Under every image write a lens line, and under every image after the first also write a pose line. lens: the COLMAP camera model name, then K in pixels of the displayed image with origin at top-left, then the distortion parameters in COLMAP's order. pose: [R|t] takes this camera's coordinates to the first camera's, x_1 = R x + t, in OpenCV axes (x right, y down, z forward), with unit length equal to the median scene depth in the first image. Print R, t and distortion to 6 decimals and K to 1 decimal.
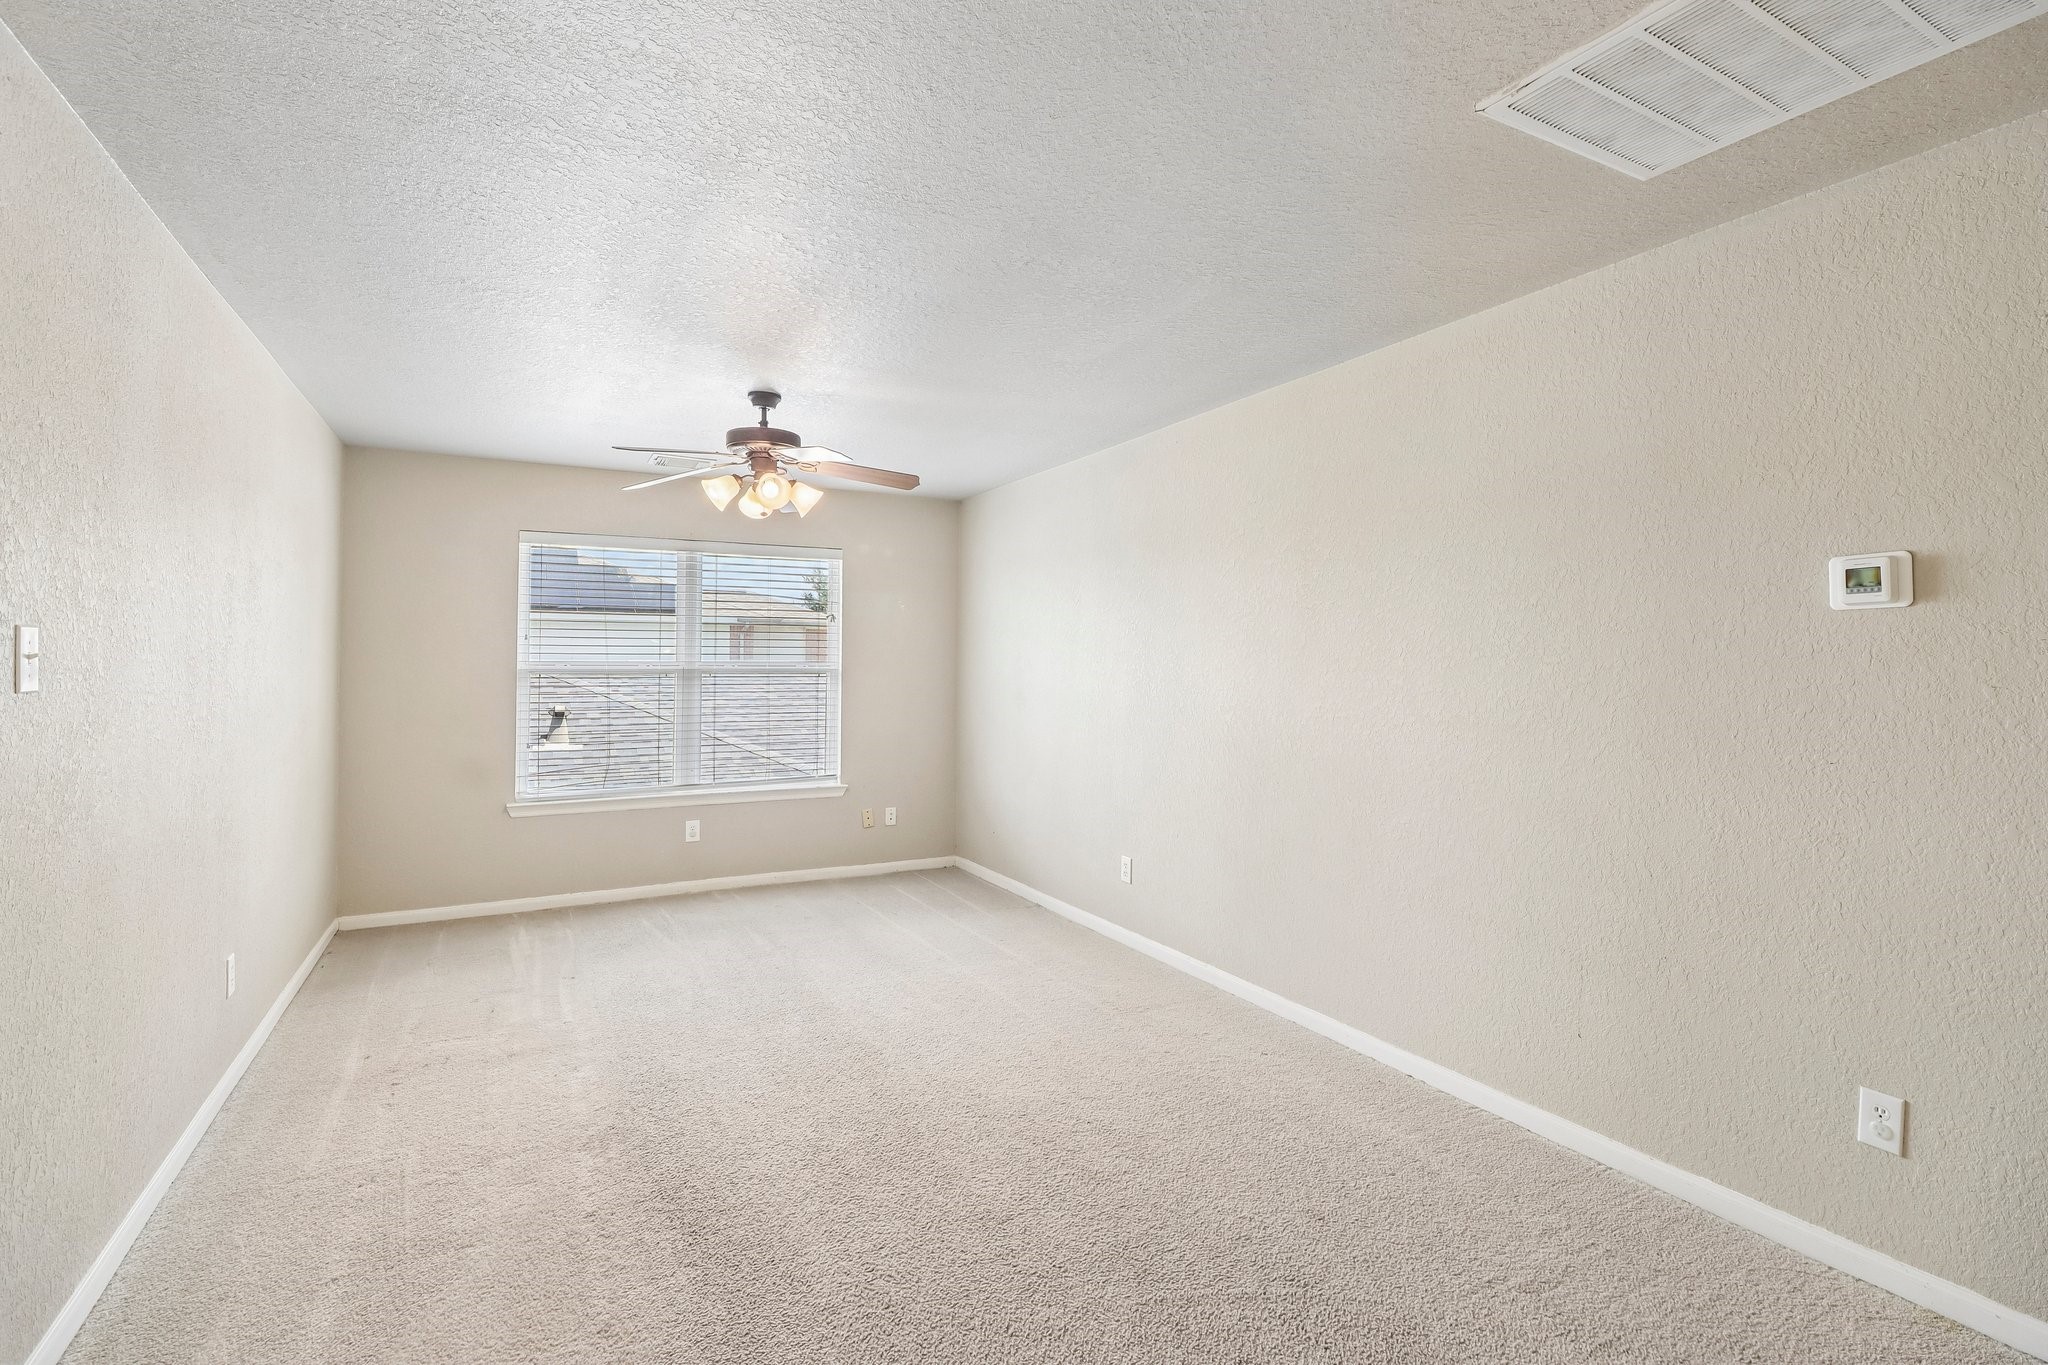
lens RADIAL K [[952.9, 0, 1025.2], [0, 952.9, 670.6], [0, 0, 1]] dist [-0.002504, -0.006891]
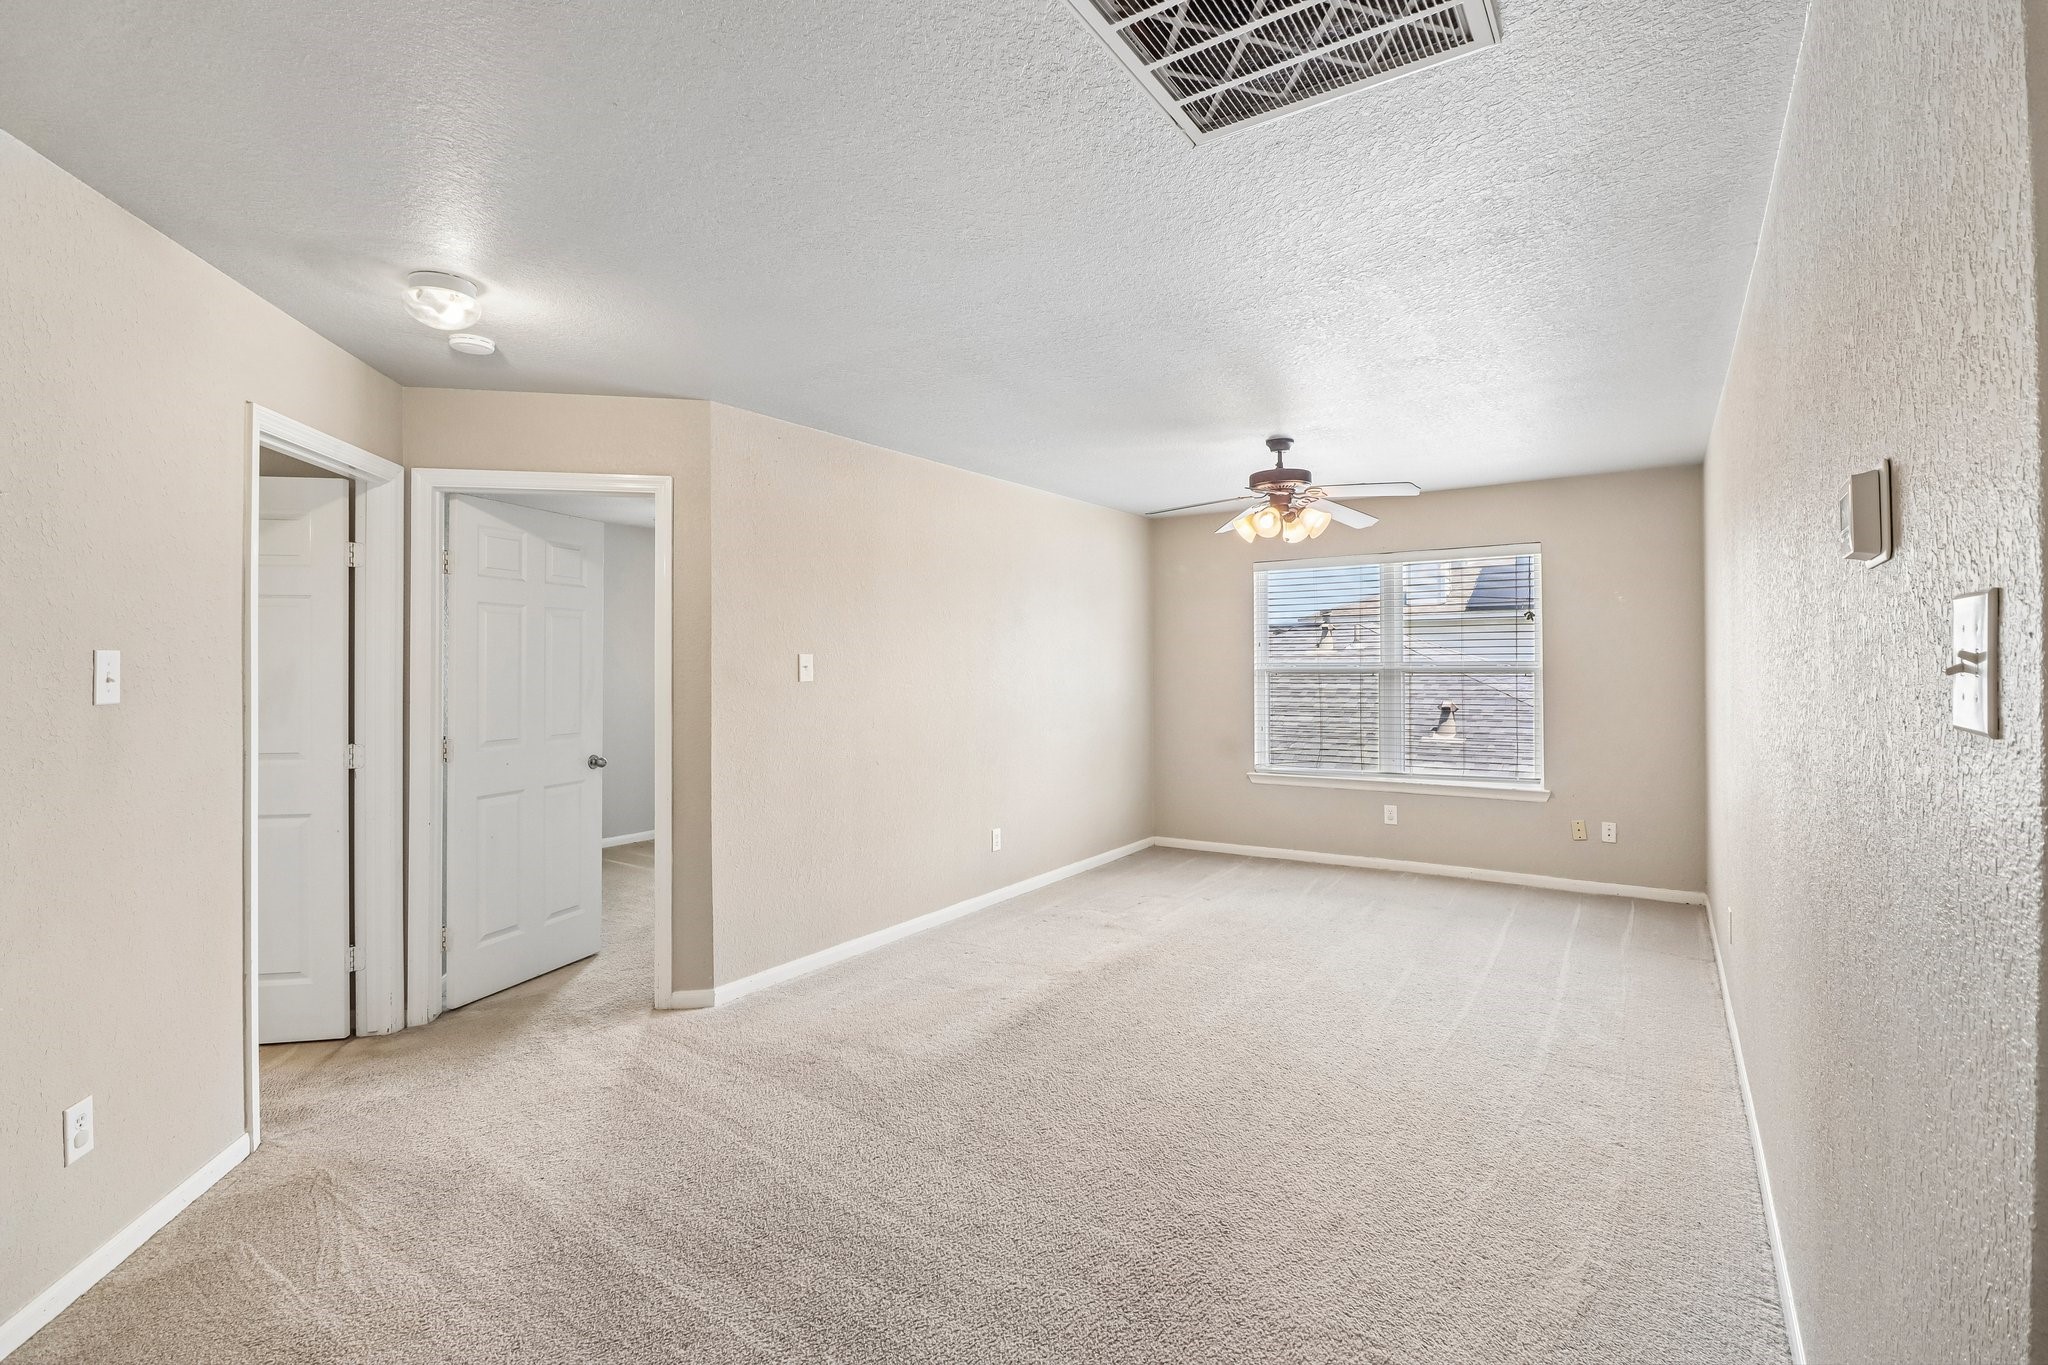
lens RADIAL K [[952.9, 0, 1031.6], [0, 952.9, 674.3], [0, 0, 1]] dist [-0.002504, -0.006891]
pose [[0.478366, 0.004566, -0.878148, 0.429207], [0.001394, 0.999981, 0.005959, -0.002315], [0.878159, -0.004075, 0.478351, 0.103746]]
